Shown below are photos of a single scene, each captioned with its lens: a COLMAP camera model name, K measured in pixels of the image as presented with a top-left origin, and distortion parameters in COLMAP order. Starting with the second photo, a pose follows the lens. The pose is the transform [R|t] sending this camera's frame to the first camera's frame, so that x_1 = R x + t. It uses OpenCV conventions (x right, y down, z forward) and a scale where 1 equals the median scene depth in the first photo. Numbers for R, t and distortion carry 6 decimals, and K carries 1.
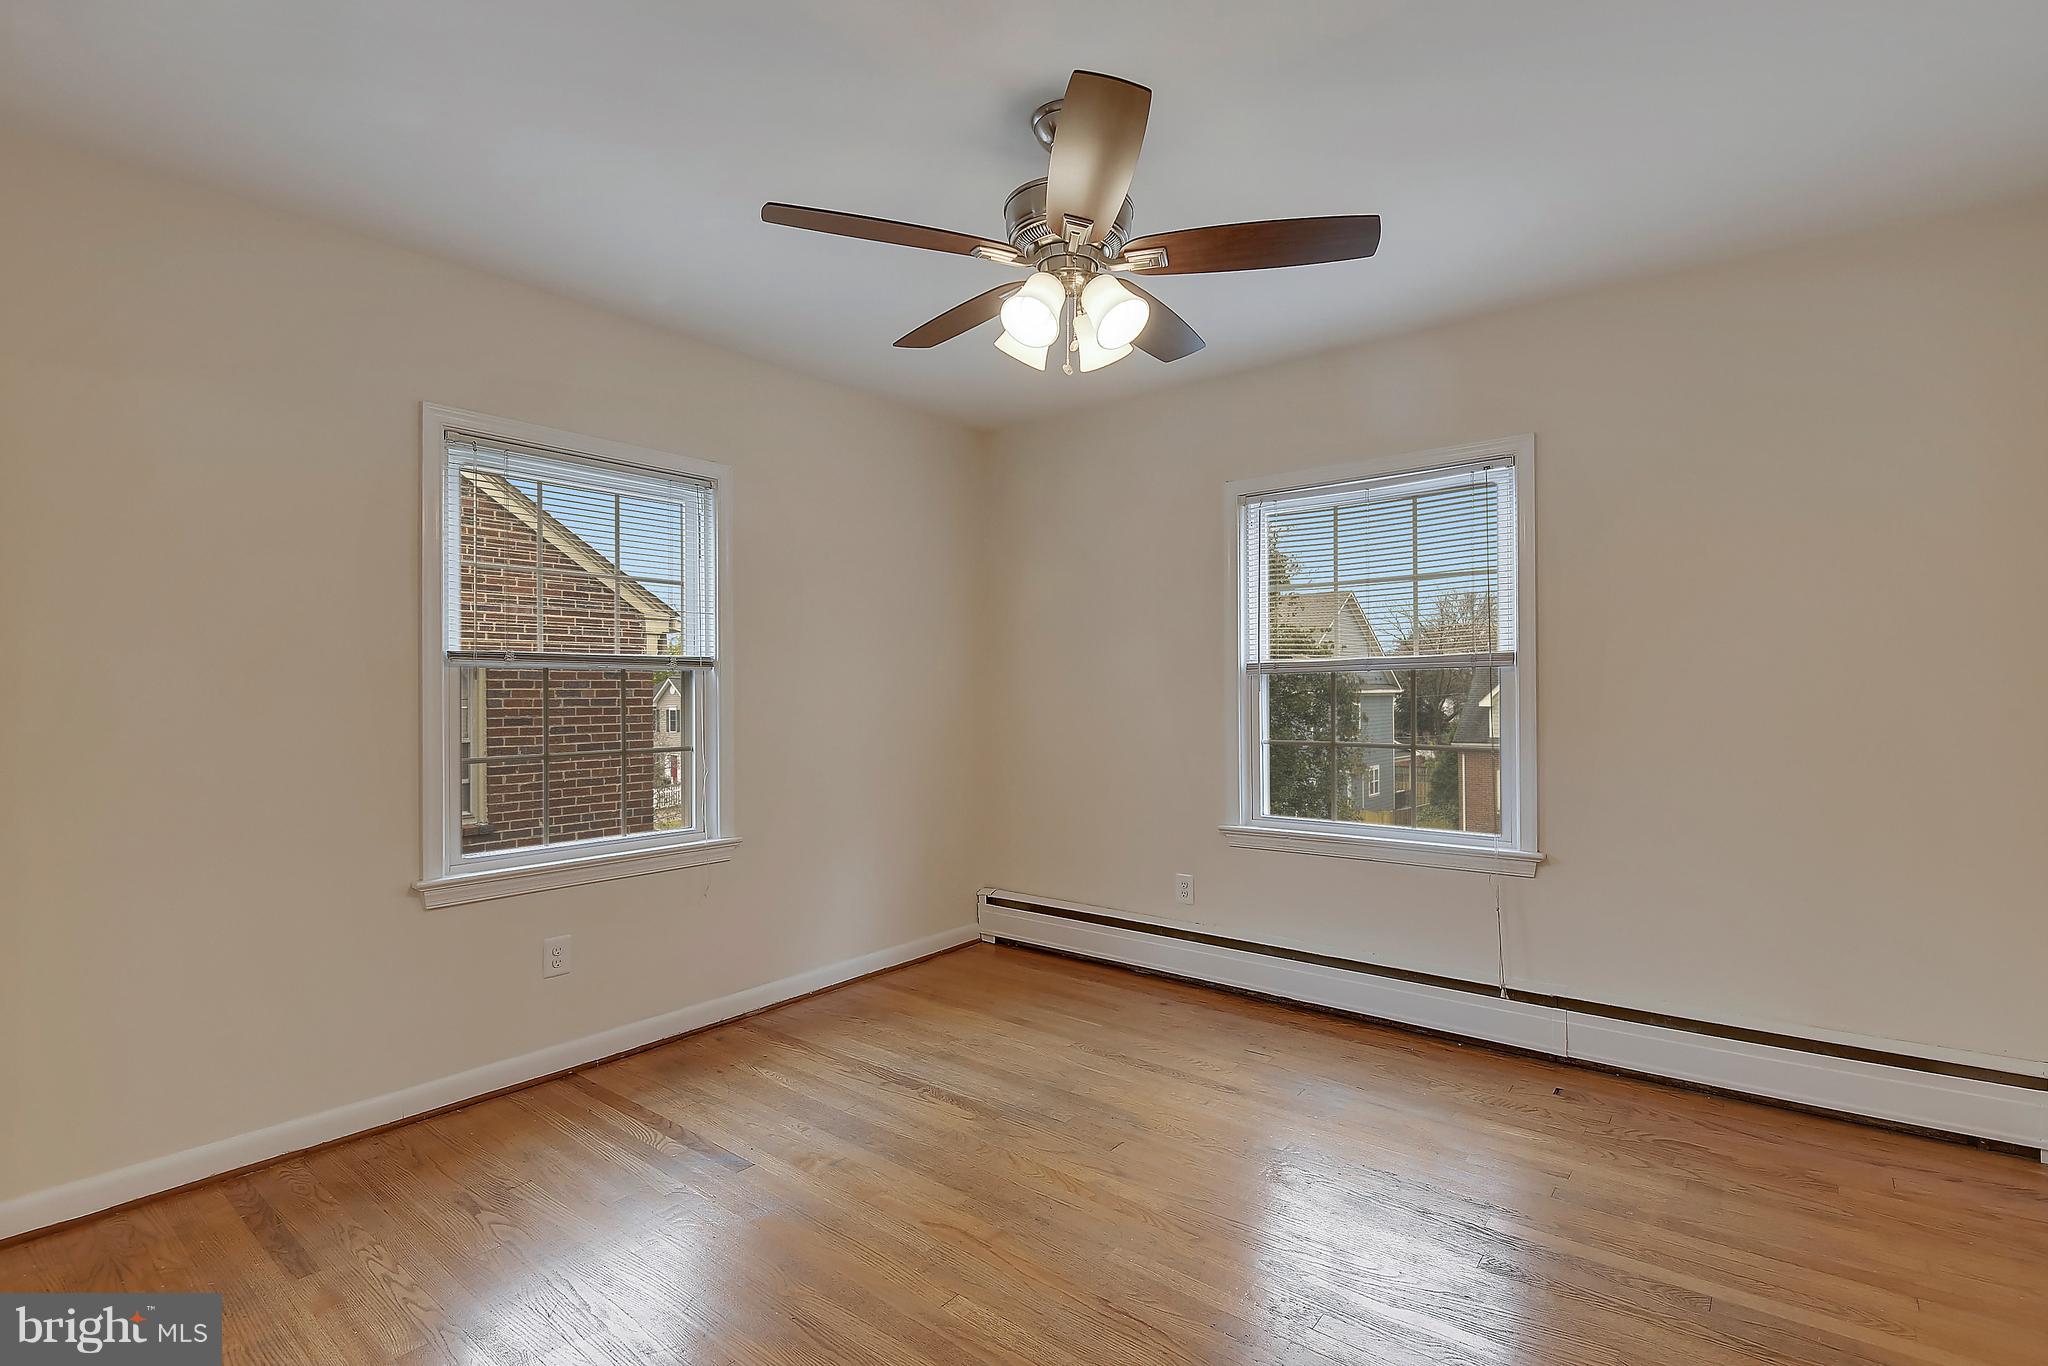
lens RADIAL K [[950.6, 0, 1029.0], [0, 950.6, 679.6], [0, 0, 1]] dist [0.000515, -0.000524]
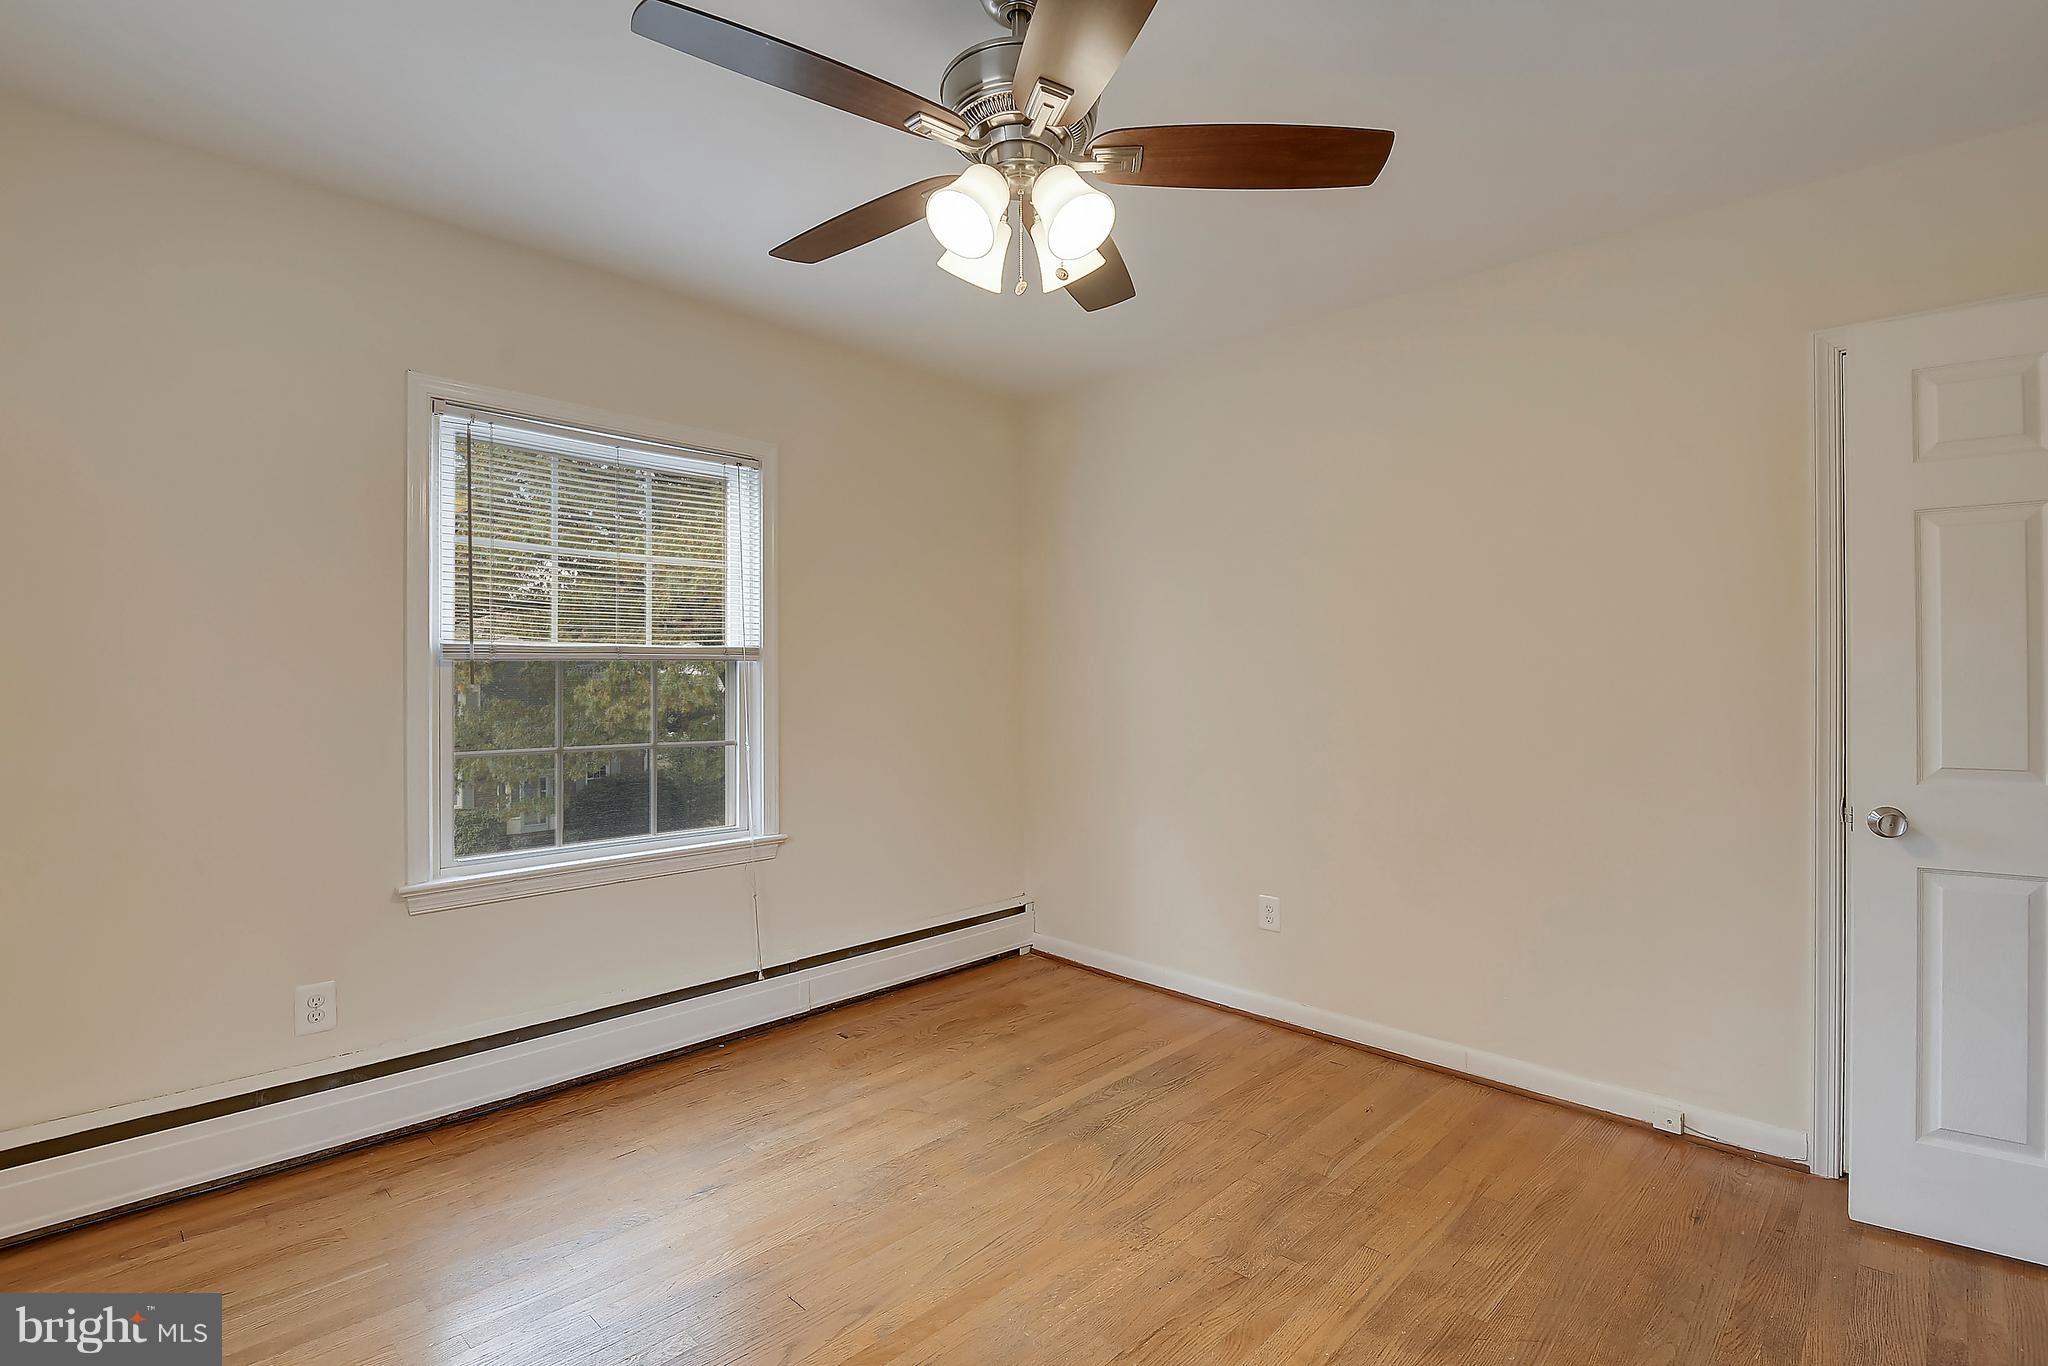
lens RADIAL K [[950.6, 0, 1029.0], [0, 950.6, 679.6], [0, 0, 1]] dist [0.000515, -0.000524]
pose [[0.091158, 0.009803, 0.995788, -0.509214], [-0.010842, 0.999902, -0.008851, 0.012577], [-0.995777, -0.009990, 0.091256, 0.618245]]
